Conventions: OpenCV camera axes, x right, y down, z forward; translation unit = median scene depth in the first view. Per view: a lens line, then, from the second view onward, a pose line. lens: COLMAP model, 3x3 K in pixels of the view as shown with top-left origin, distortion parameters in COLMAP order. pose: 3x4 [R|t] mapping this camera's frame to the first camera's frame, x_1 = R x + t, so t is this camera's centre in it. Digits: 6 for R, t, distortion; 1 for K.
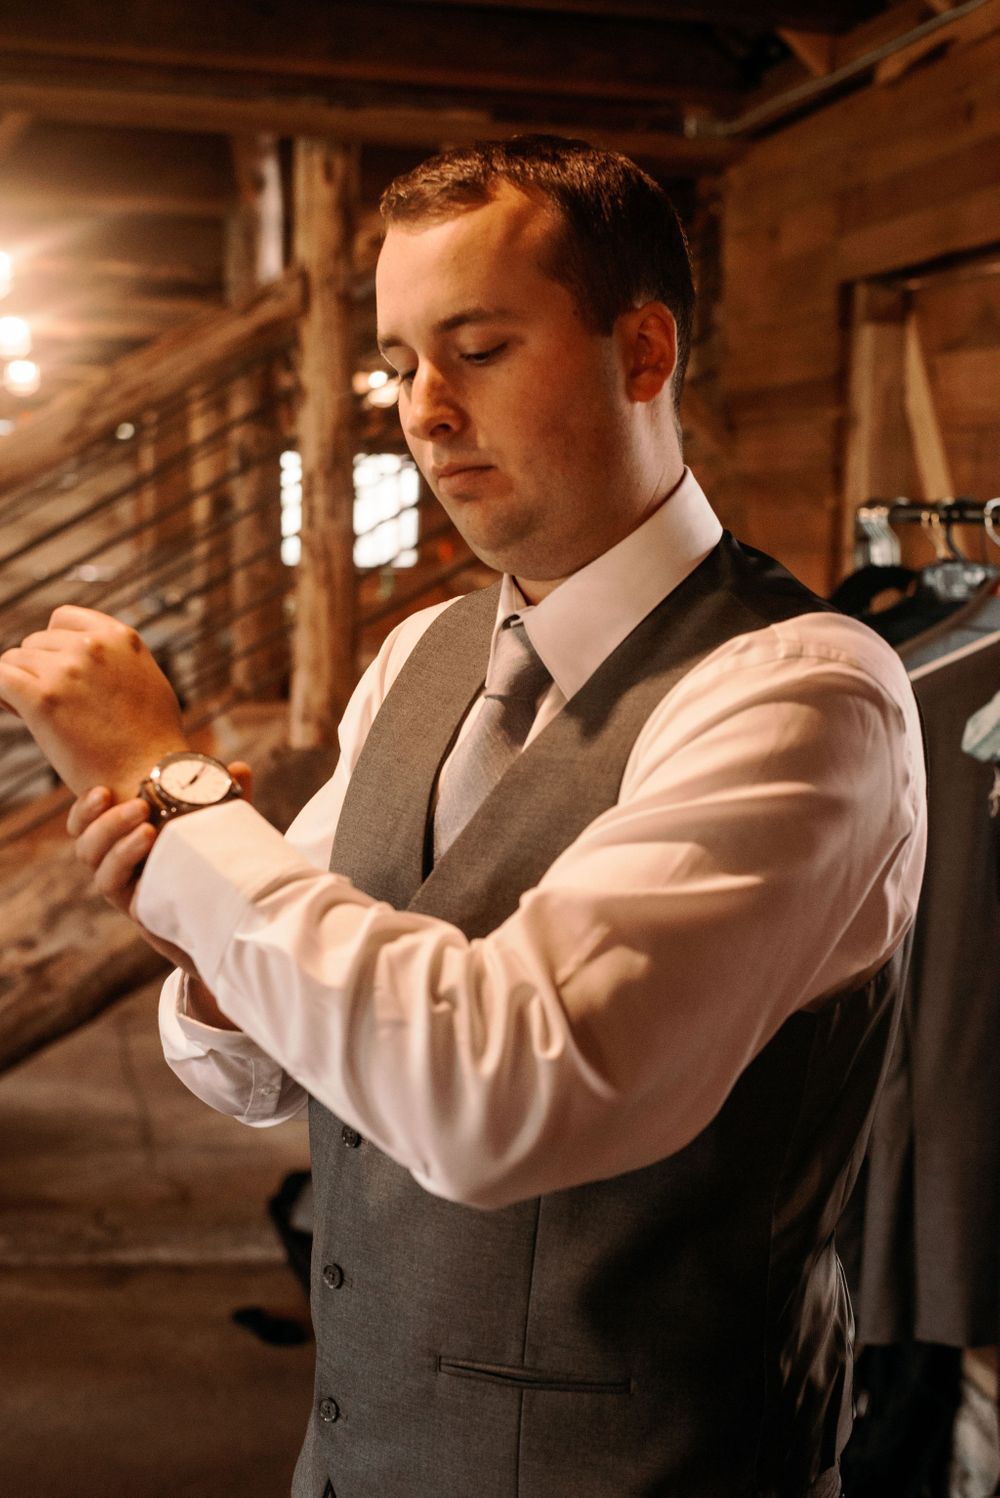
lens RADIAL K [[2193.7, 0, 500.0], [0, 2193.7, 749.0], [0, 0, 1]] dist [-0.002249, 0.115019]
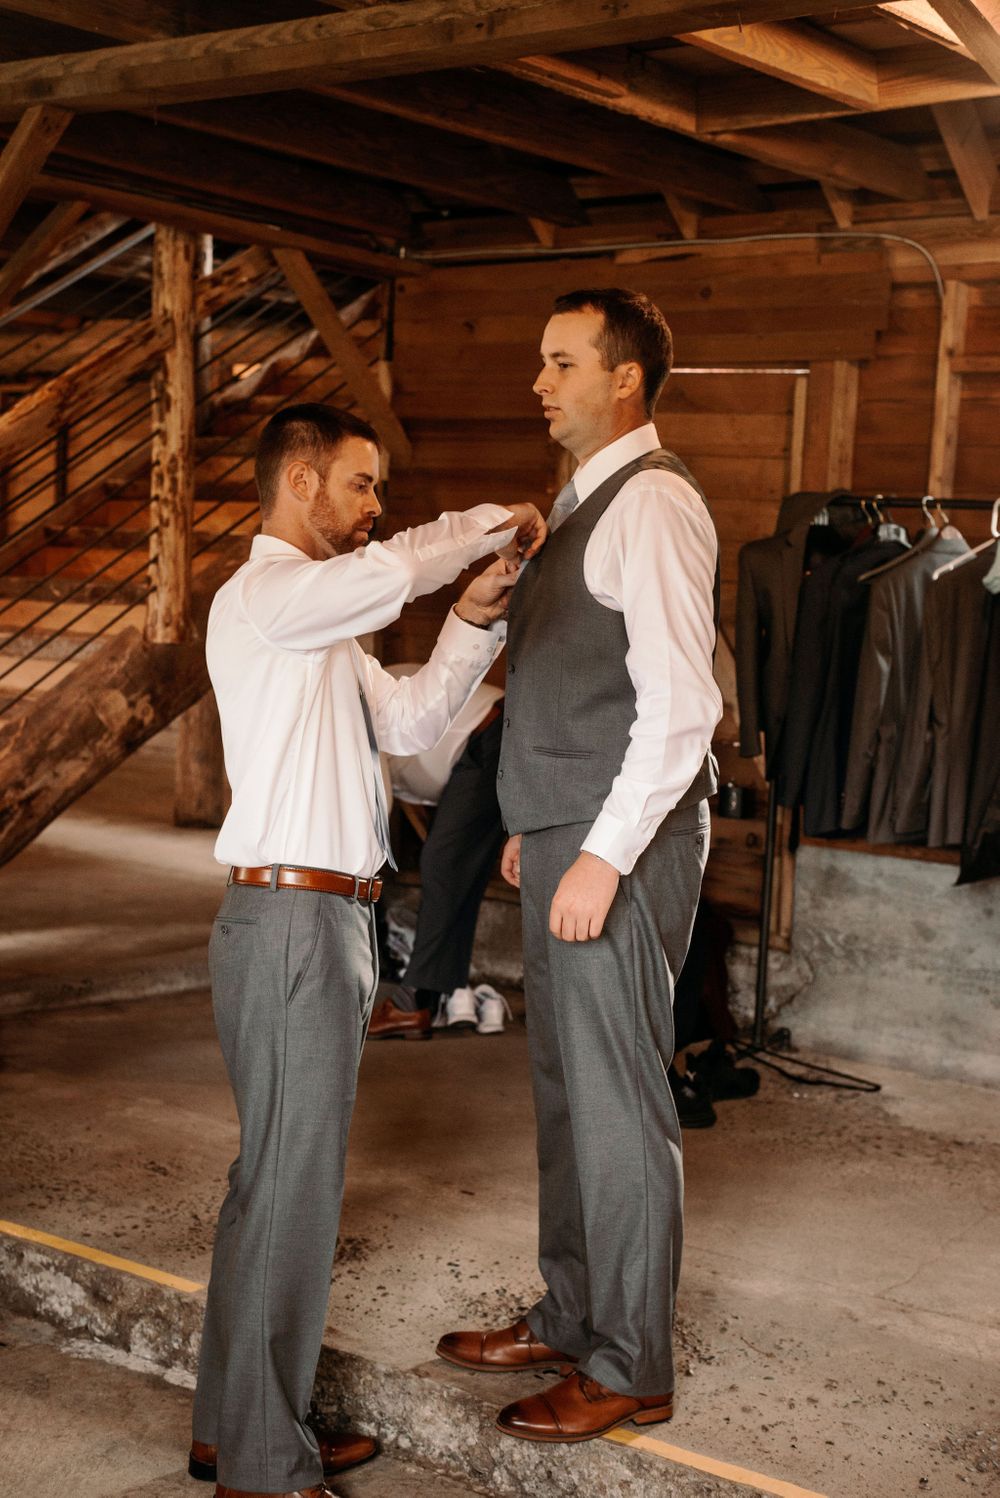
lens RADIAL K [[2193.7, 0, 500.0], [0, 2193.7, 749.0], [0, 0, 1]] dist [-0.002249, 0.115019]
pose [[0.753996, -0.042836, 0.655481, -0.903439], [0.037212, 0.999054, 0.022483, 0.046053], [-0.655824, 0.007440, 0.754877, -0.253907]]
